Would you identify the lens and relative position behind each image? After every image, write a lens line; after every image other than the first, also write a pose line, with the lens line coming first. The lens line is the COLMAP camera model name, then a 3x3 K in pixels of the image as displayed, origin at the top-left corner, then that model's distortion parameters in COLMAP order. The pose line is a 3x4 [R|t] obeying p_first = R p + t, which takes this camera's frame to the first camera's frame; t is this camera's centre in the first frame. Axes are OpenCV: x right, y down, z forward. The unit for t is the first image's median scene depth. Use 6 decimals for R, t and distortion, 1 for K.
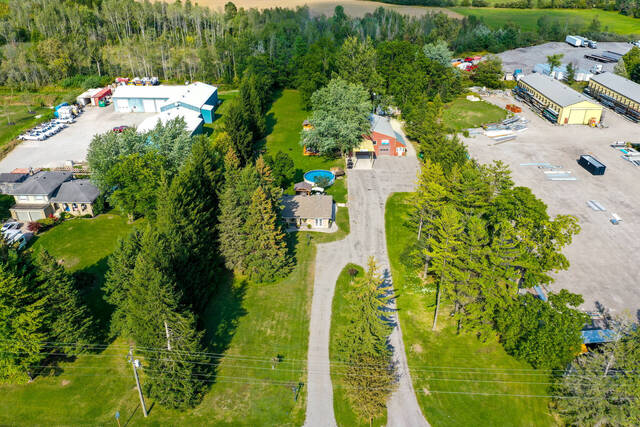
lens RADIAL K [[506.7, 0, 320.0], [0, 506.7, 213.5], [0, 0, 1]] dist [0.014190, -0.001141]
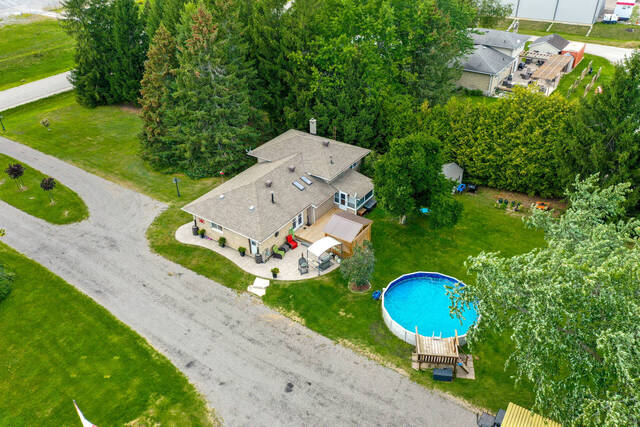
lens RADIAL K [[506.7, 0, 320.0], [0, 506.7, 213.5], [0, 0, 1]] dist [0.014190, -0.001141]
pose [[-0.542767, 0.476013, -0.691965, 0.228266], [-0.379303, 0.596153, 0.707623, -0.302246], [0.749355, 0.646539, -0.143019, 0.933561]]
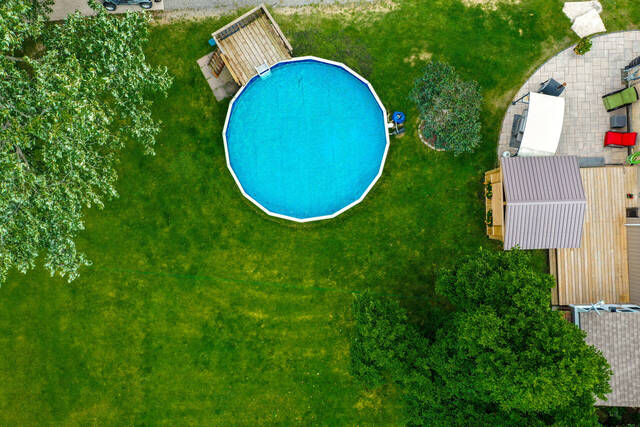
lens RADIAL K [[506.7, 0, 320.0], [0, 506.7, 213.5], [0, 0, 1]] dist [0.014190, -0.001141]
pose [[-0.071396, -0.997297, 0.017347, -0.032116], [0.499867, -0.020724, 0.865854, -0.230577], [-0.863154, 0.070489, 0.499996, 0.881163]]
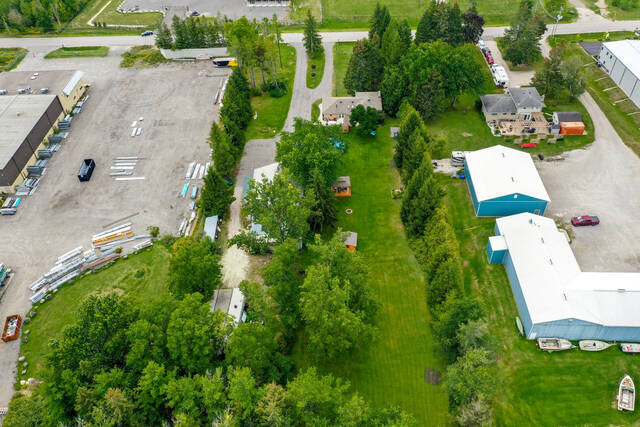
lens RADIAL K [[506.7, 0, 320.0], [0, 506.7, 213.5], [0, 0, 1]] dist [0.014190, -0.001141]
pose [[-0.999167, 0.030723, 0.026855, -0.000702], [0.035423, 0.326322, 0.944595, -1.121462], [0.020258, 0.944759, -0.327138, 1.503033]]
